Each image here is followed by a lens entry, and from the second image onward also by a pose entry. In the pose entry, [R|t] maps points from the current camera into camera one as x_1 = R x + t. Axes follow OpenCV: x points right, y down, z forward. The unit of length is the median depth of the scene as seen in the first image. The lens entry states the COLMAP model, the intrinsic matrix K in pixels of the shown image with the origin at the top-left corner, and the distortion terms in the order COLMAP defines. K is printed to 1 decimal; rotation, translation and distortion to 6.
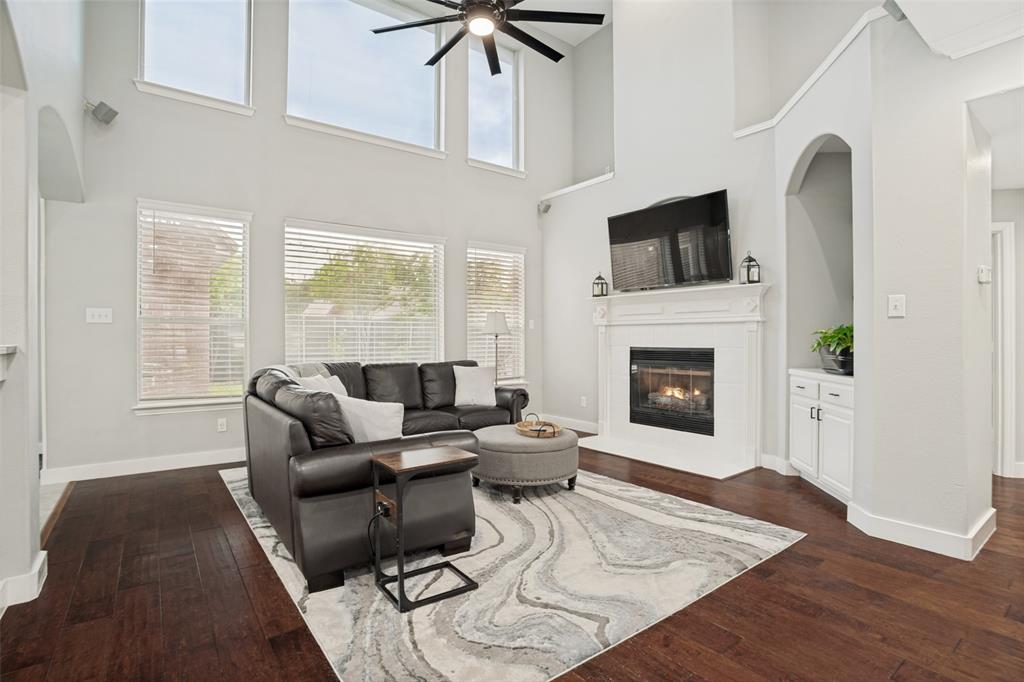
lens RADIAL K [[496.3, 0, 512.0], [0, 496.3, 341.0], [0, 0, 1]] dist [-0.051321, 0.000093]
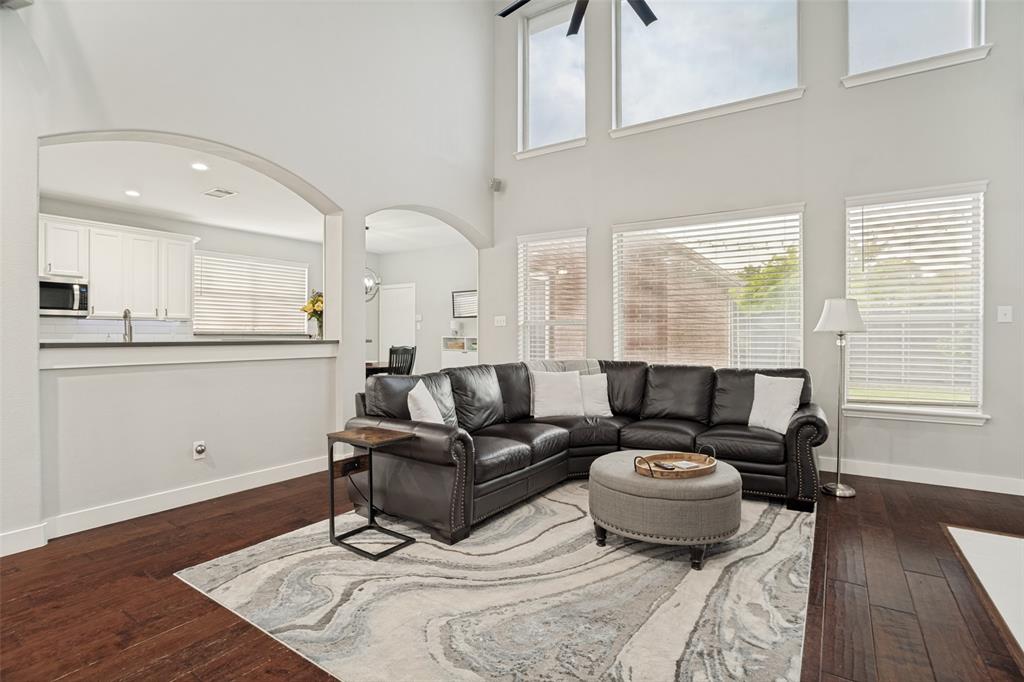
lens RADIAL K [[496.3, 0, 512.0], [0, 496.3, 341.0], [0, 0, 1]] dist [-0.051321, 0.000093]
pose [[0.343445, 0.014702, -0.939058, 0.824340], [-0.006654, 0.999890, 0.013221, -0.014785], [0.939149, 0.001708, 0.343505, 0.687915]]
